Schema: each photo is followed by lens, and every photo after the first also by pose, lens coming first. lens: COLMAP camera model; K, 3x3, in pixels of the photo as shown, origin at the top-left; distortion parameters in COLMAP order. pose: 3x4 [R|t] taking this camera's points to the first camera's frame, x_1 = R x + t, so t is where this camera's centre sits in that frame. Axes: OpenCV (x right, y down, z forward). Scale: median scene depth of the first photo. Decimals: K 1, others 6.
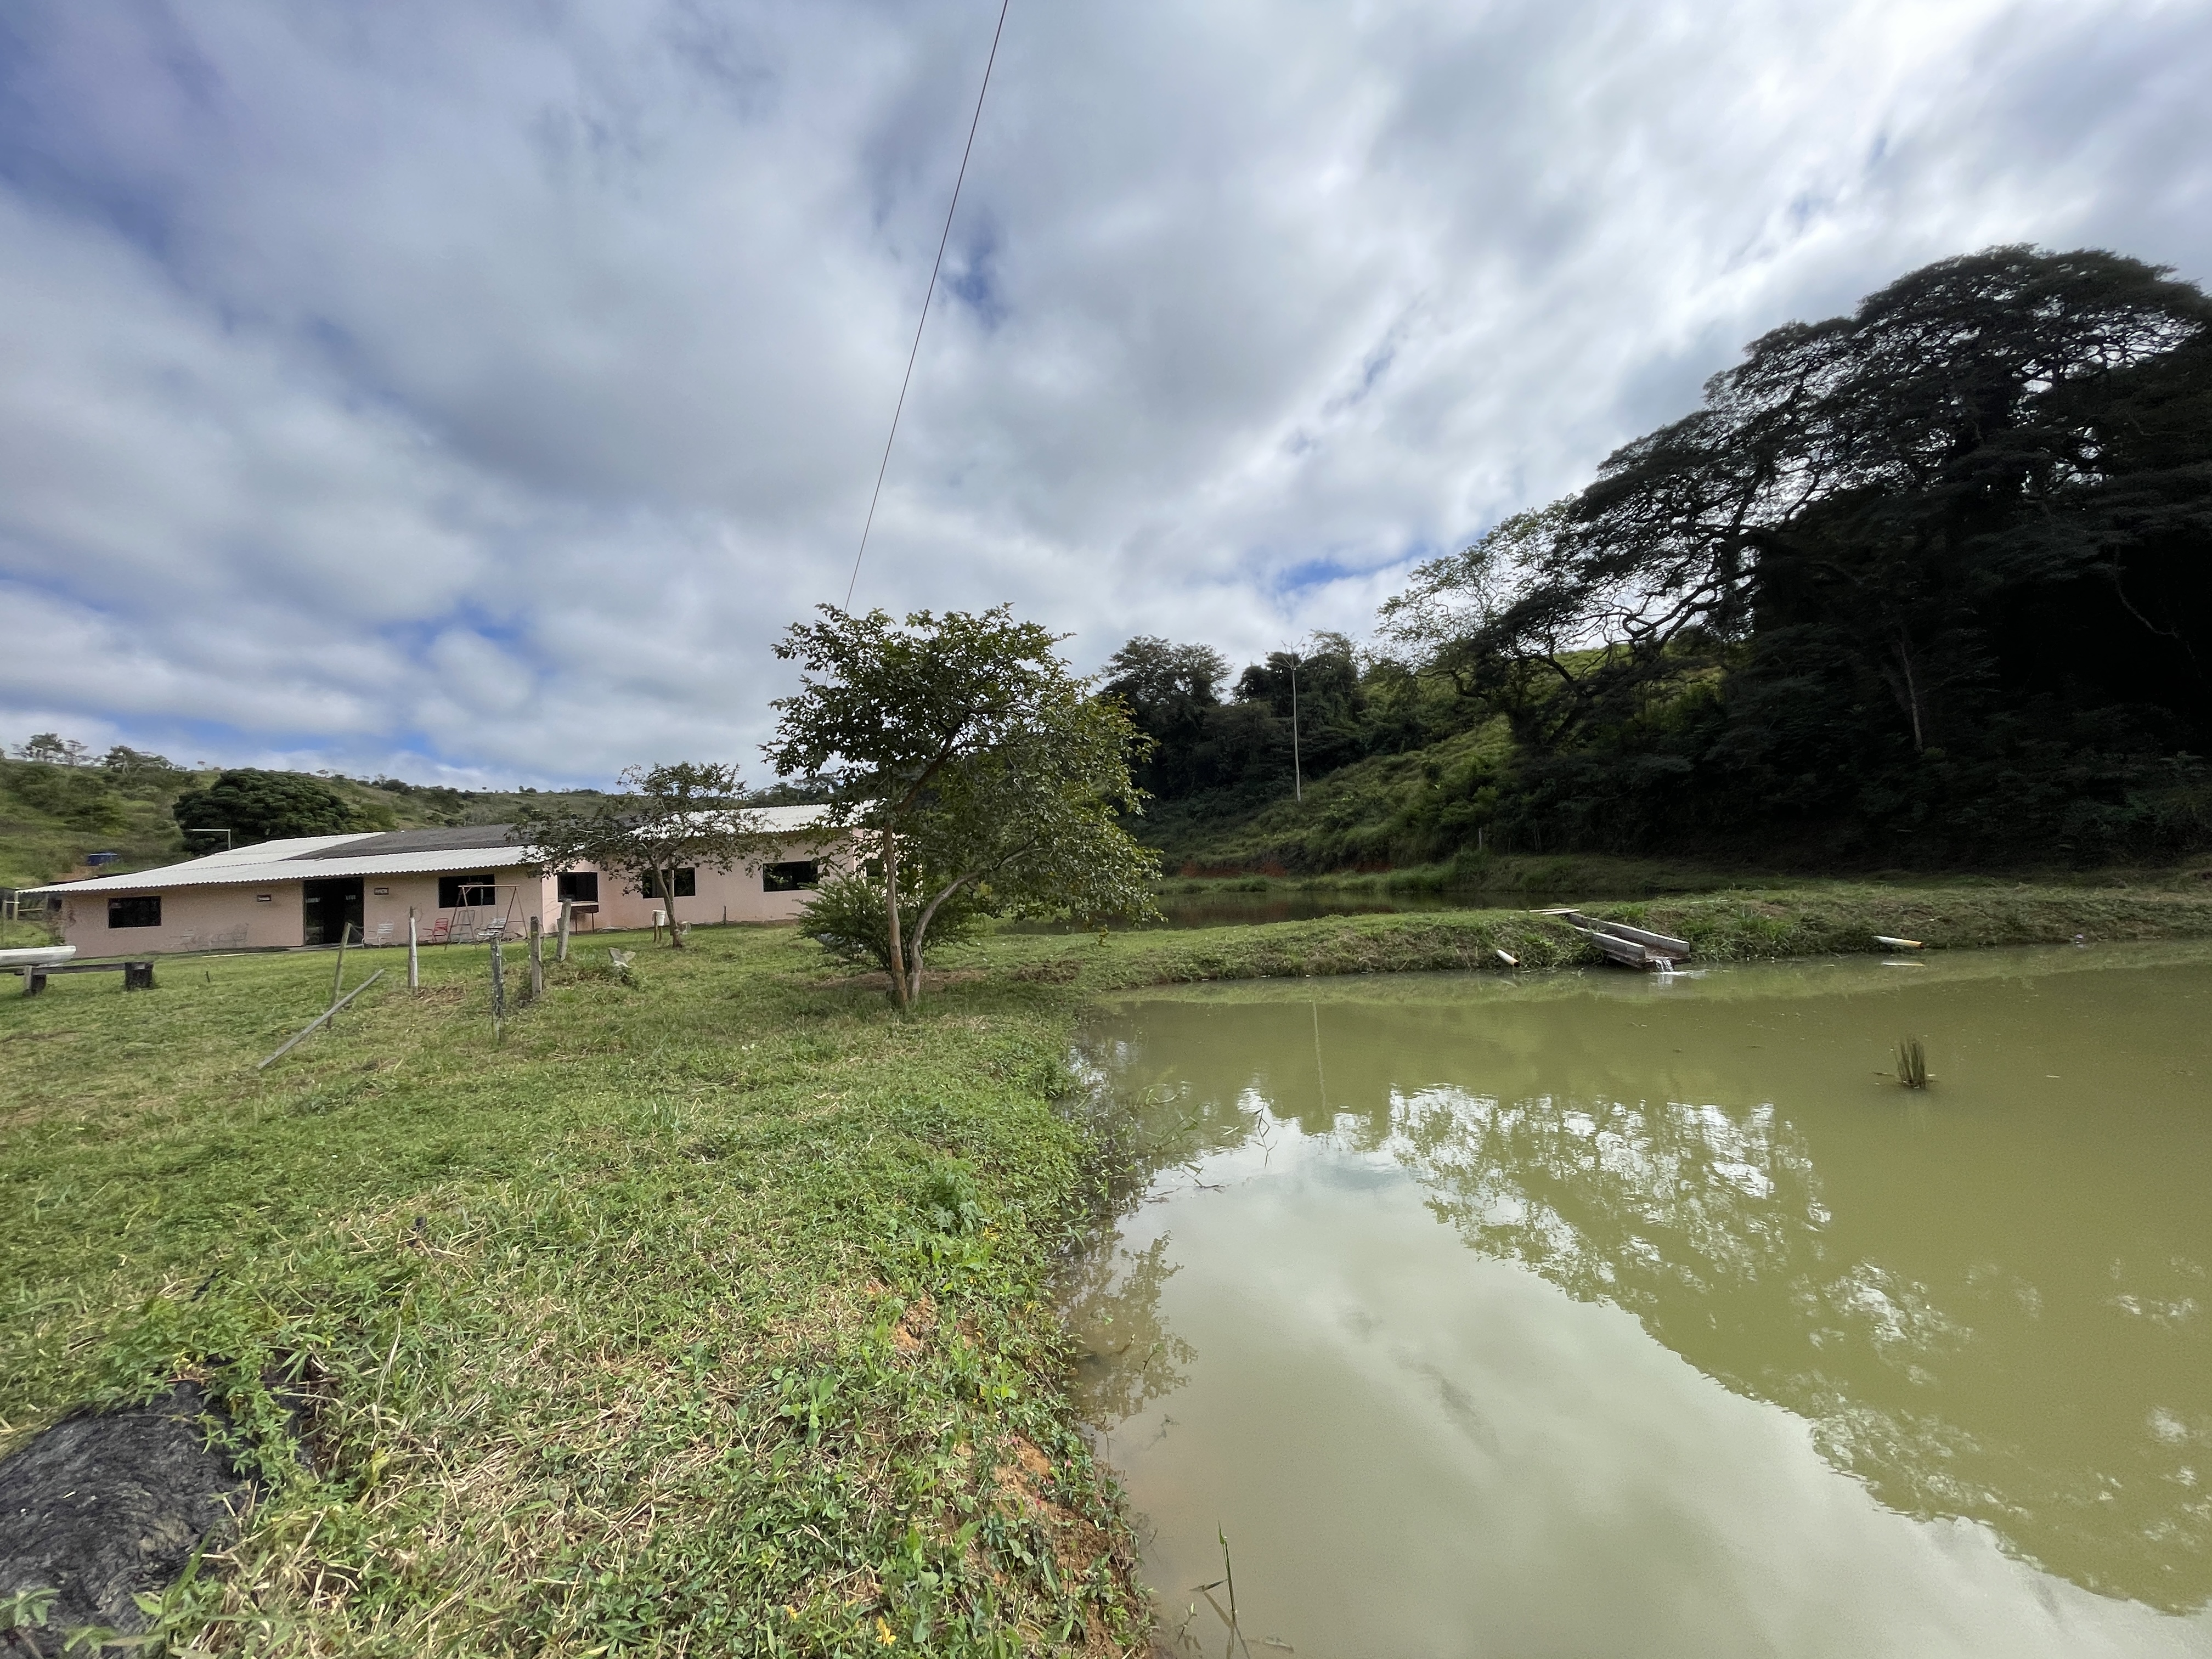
lens RADIAL K [[879.2, 0, 1093.2], [0, 879.2, 826.2], [0, 0, 1]] dist [0.001515, 0.000397]
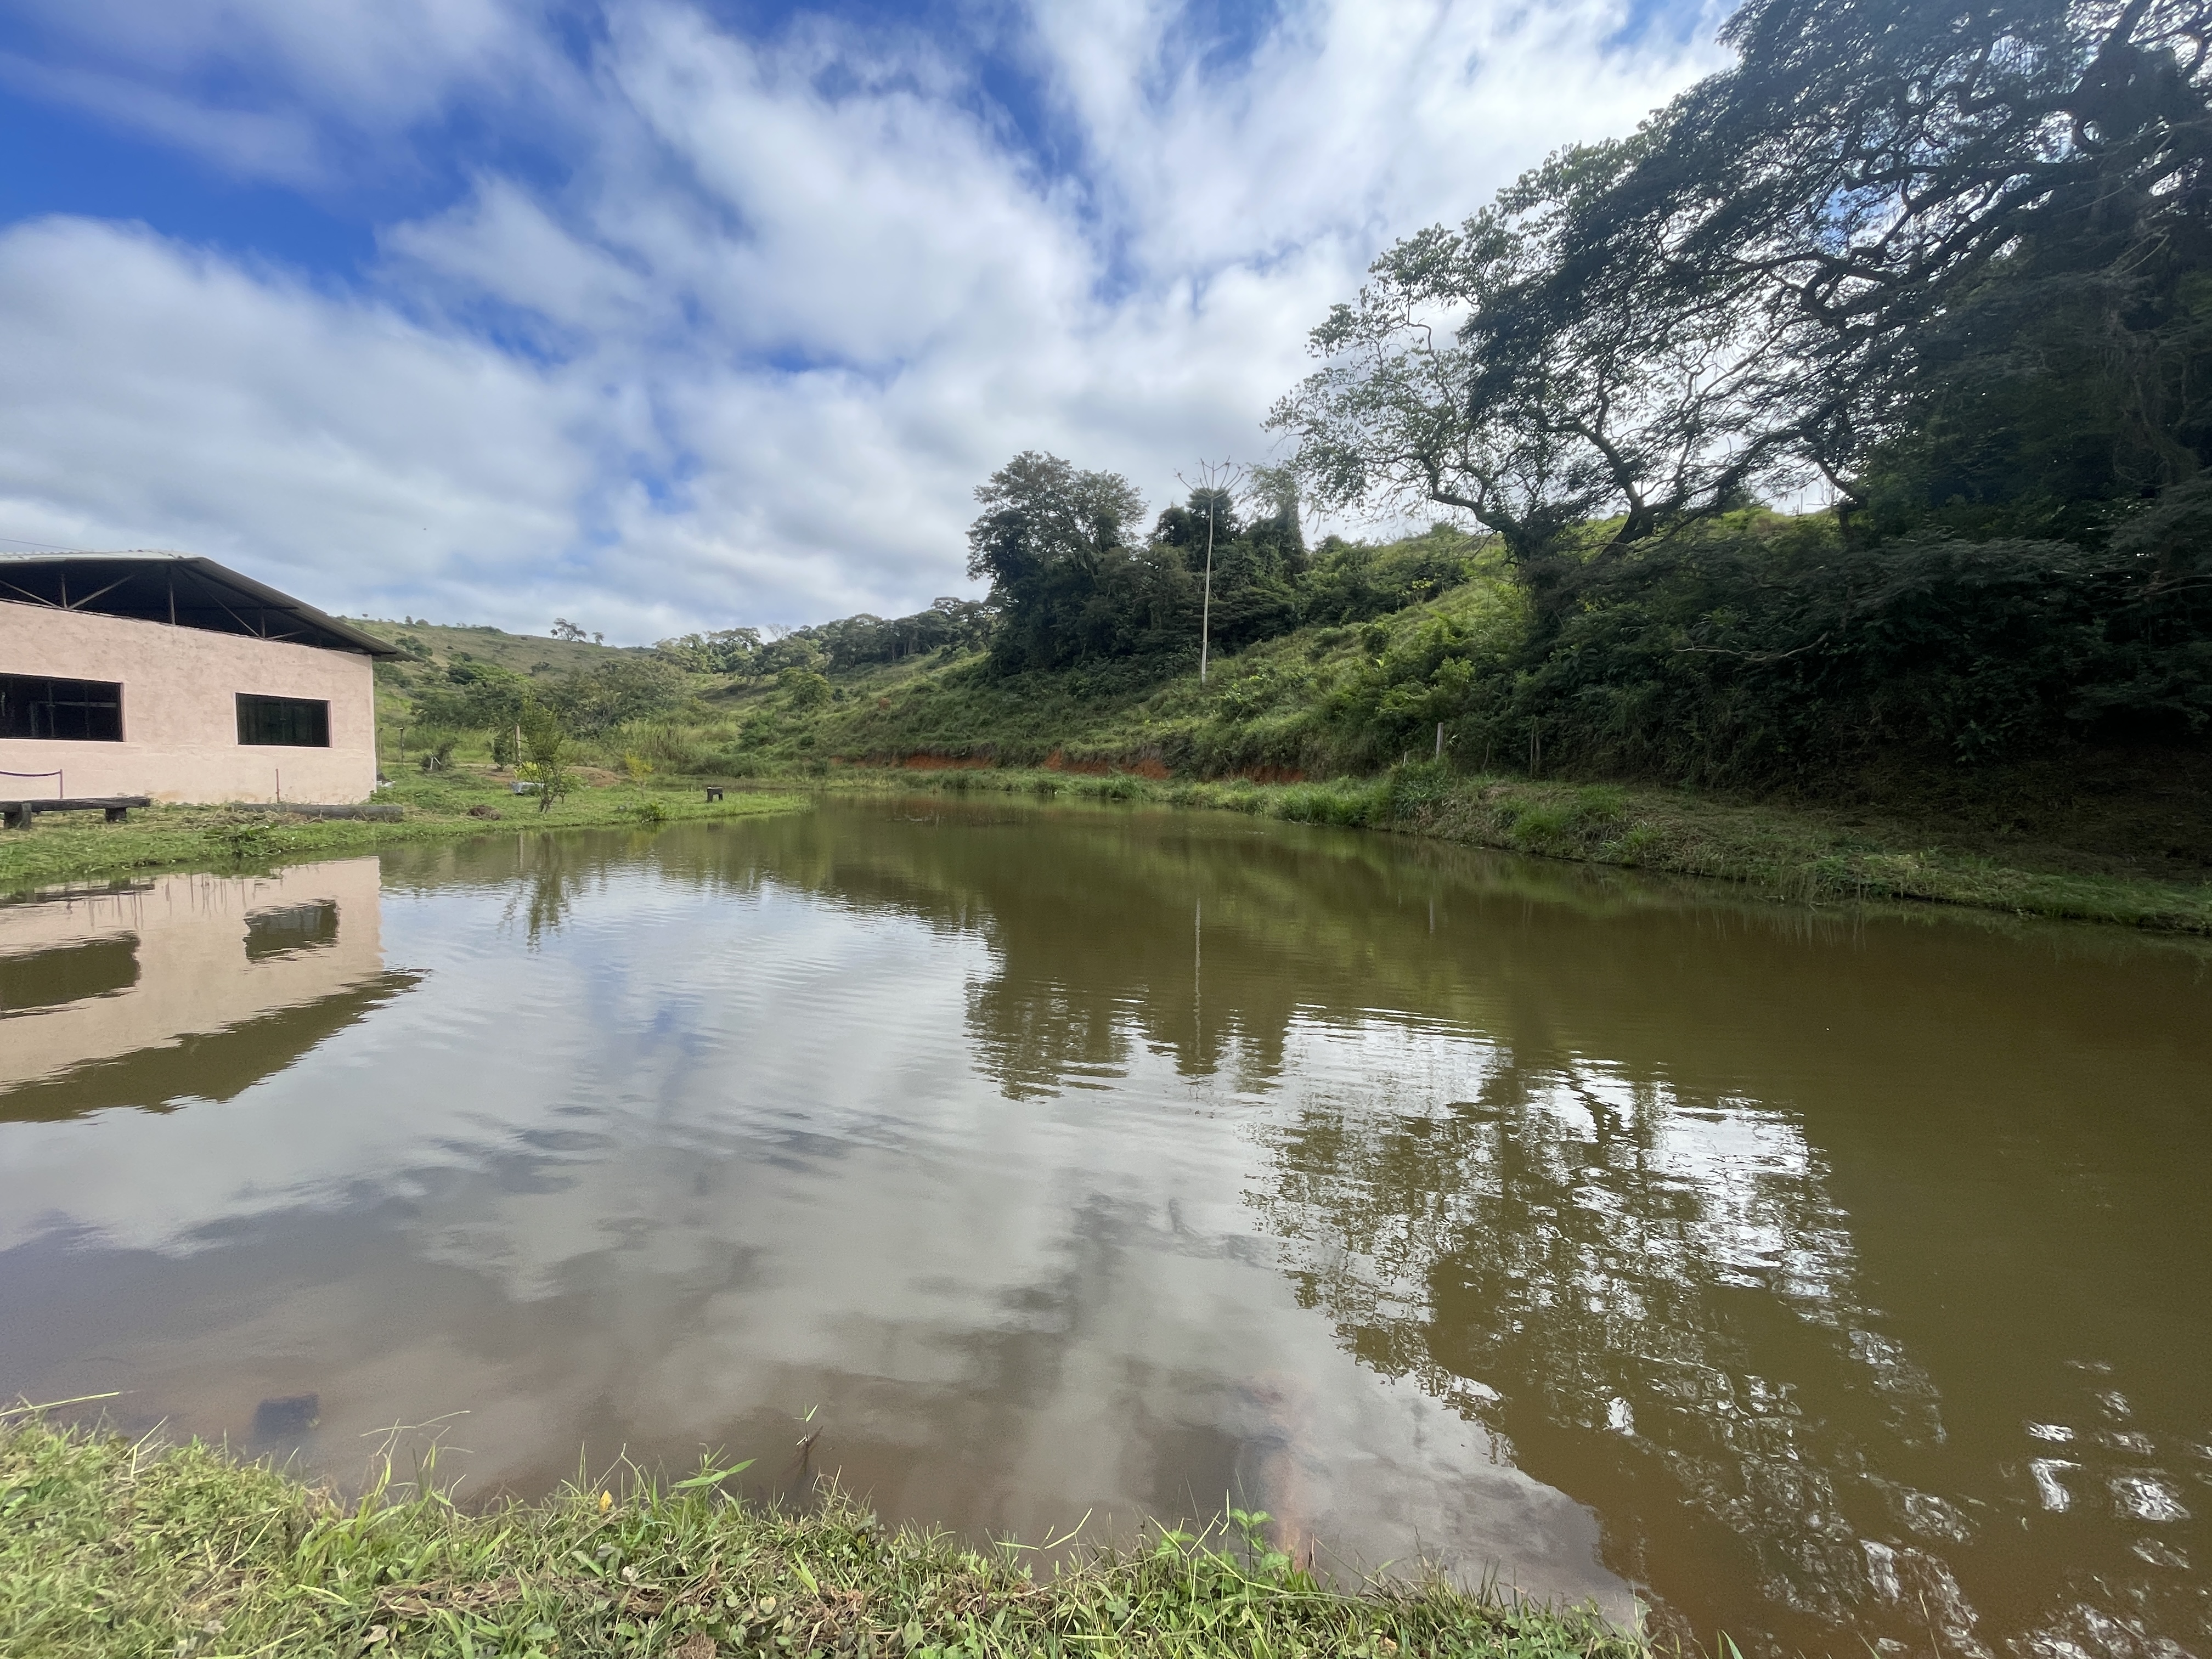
lens RADIAL K [[875.3, 0, 1101.8], [0, 875.3, 825.4], [0, 0, 1]] dist [-0.010500, 0.000065]
pose [[0.995128, 0.069351, 0.070075, 0.113234], [-0.077680, 0.989222, 0.124117, 0.008624], [-0.060712, -0.128955, 0.989790, 0.269906]]
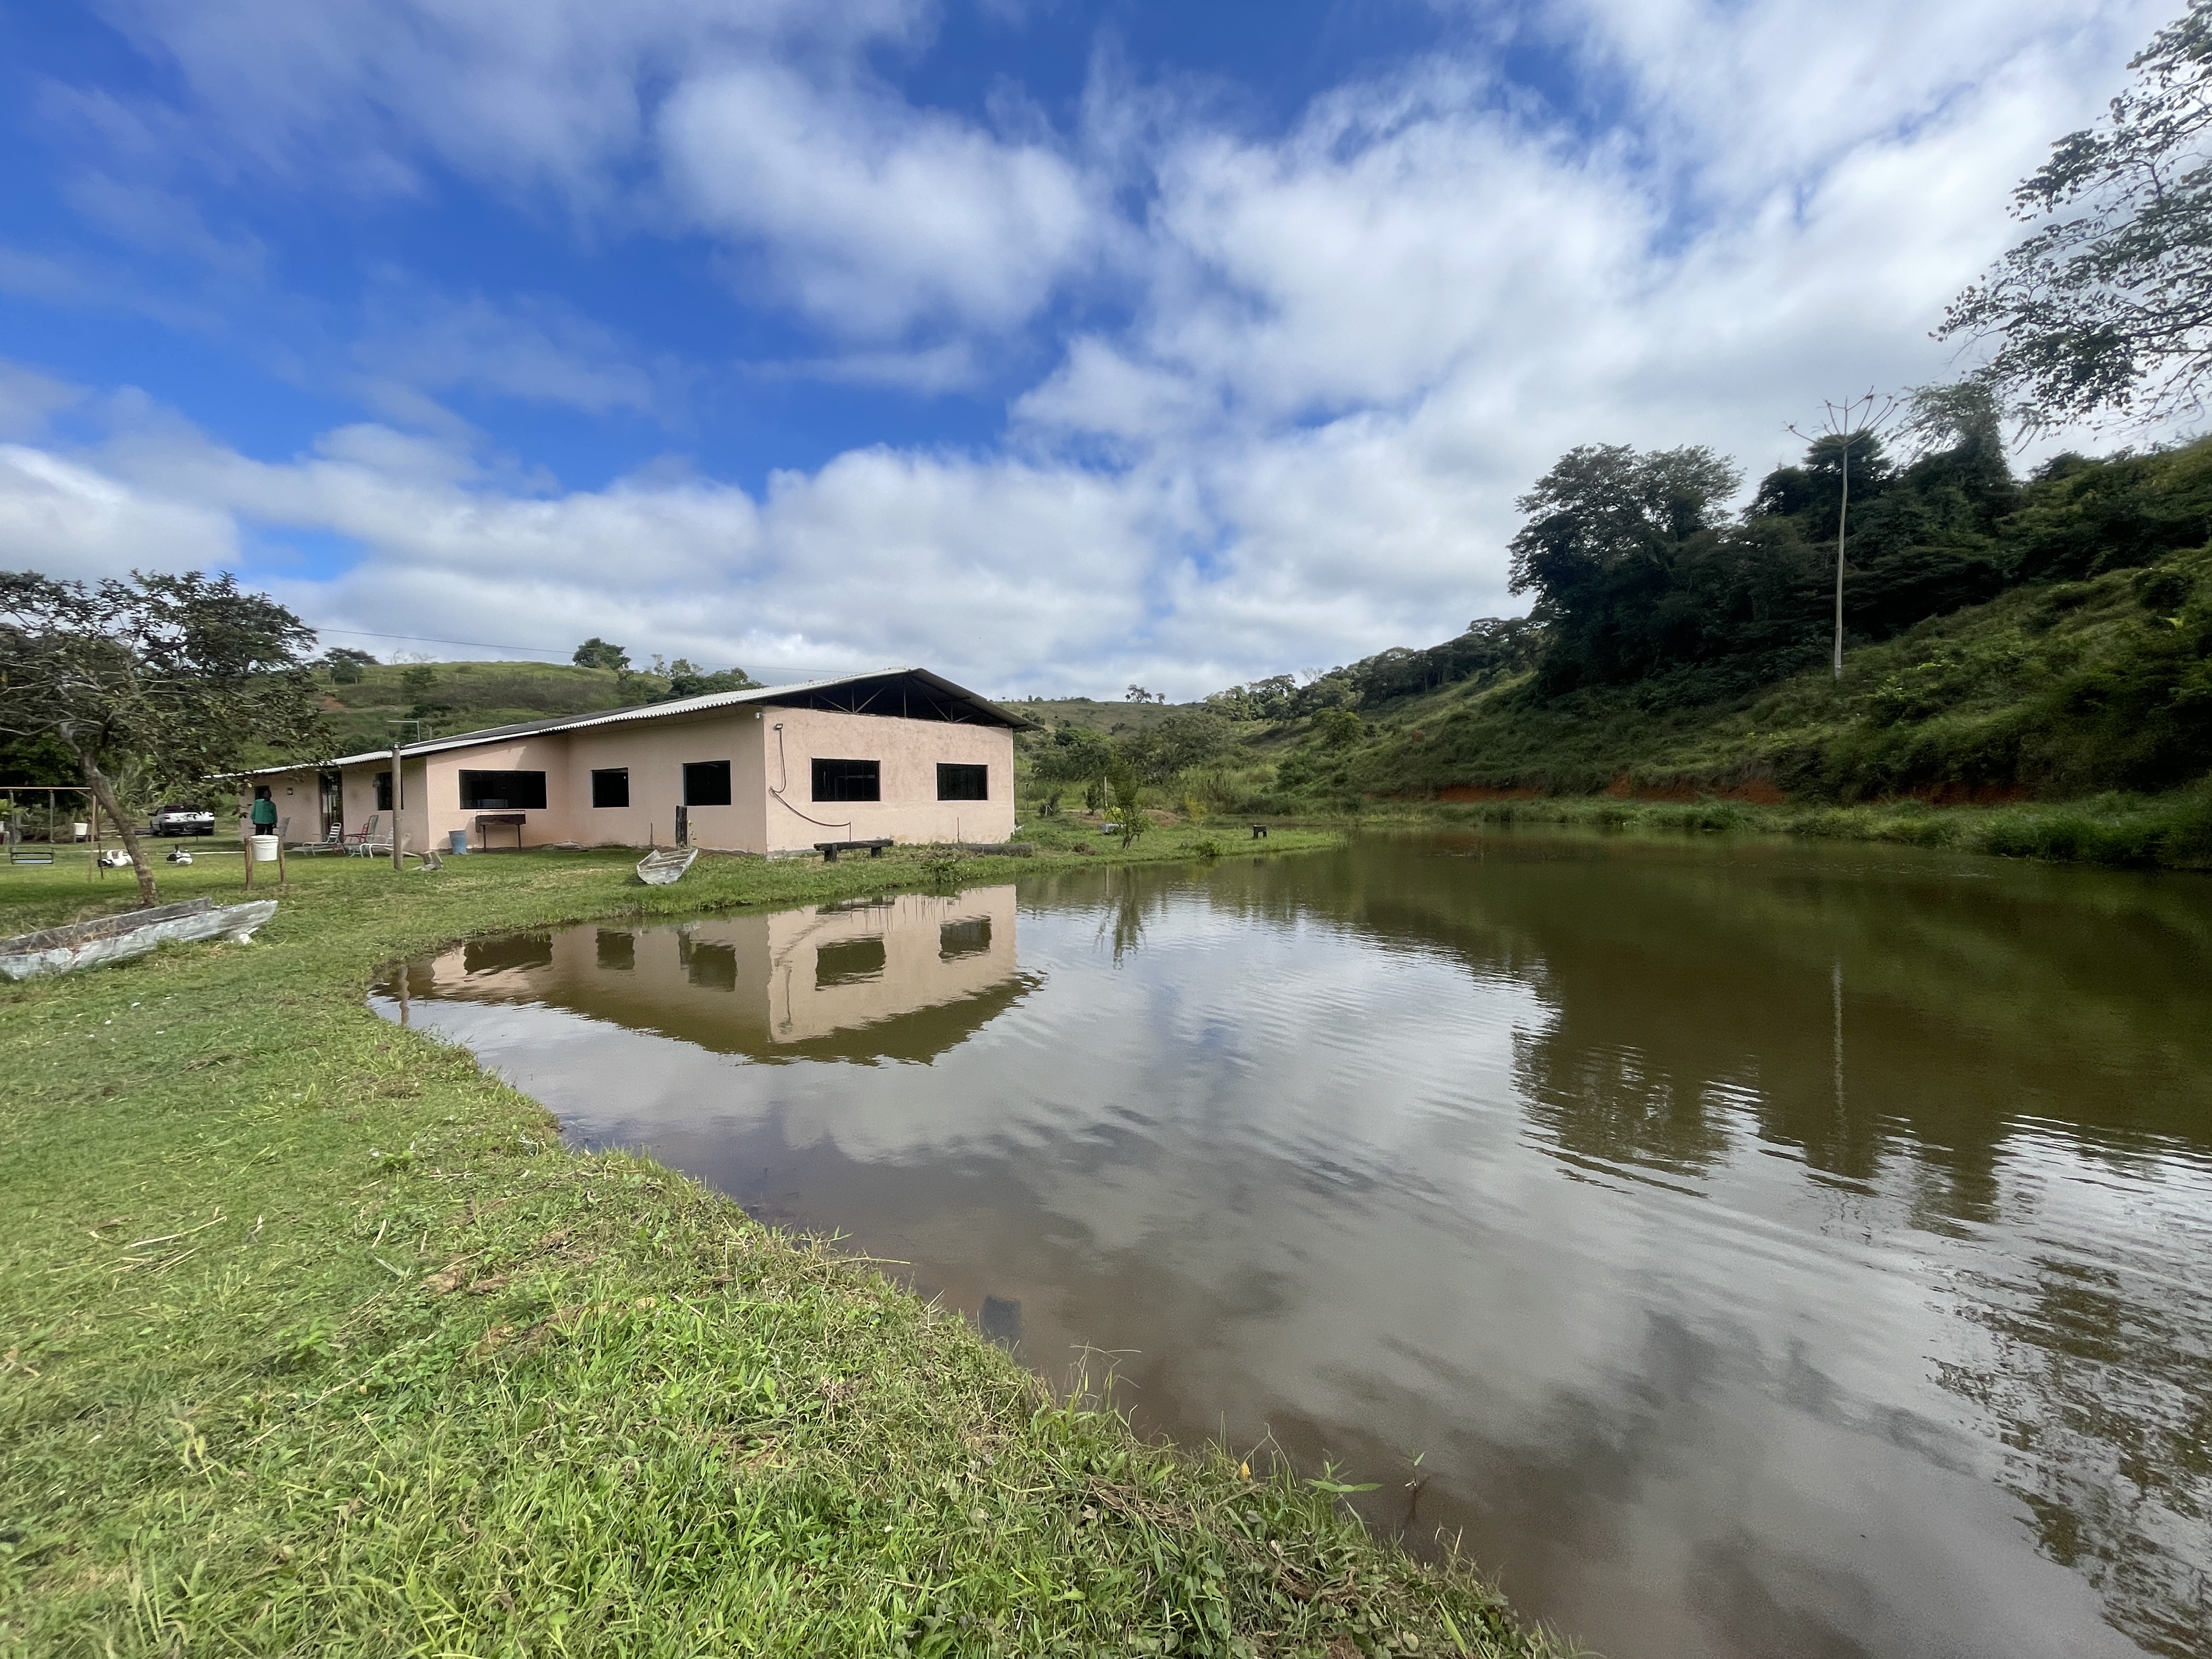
lens RADIAL K [[875.3, 0, 1101.8], [0, 875.3, 825.4], [0, 0, 1]] dist [-0.010500, 0.000065]
pose [[0.868675, 0.052771, -0.492564, 0.107035], [0.000376, 0.994240, 0.107180, 0.008650], [0.495382, -0.093289, 0.863651, 0.266856]]
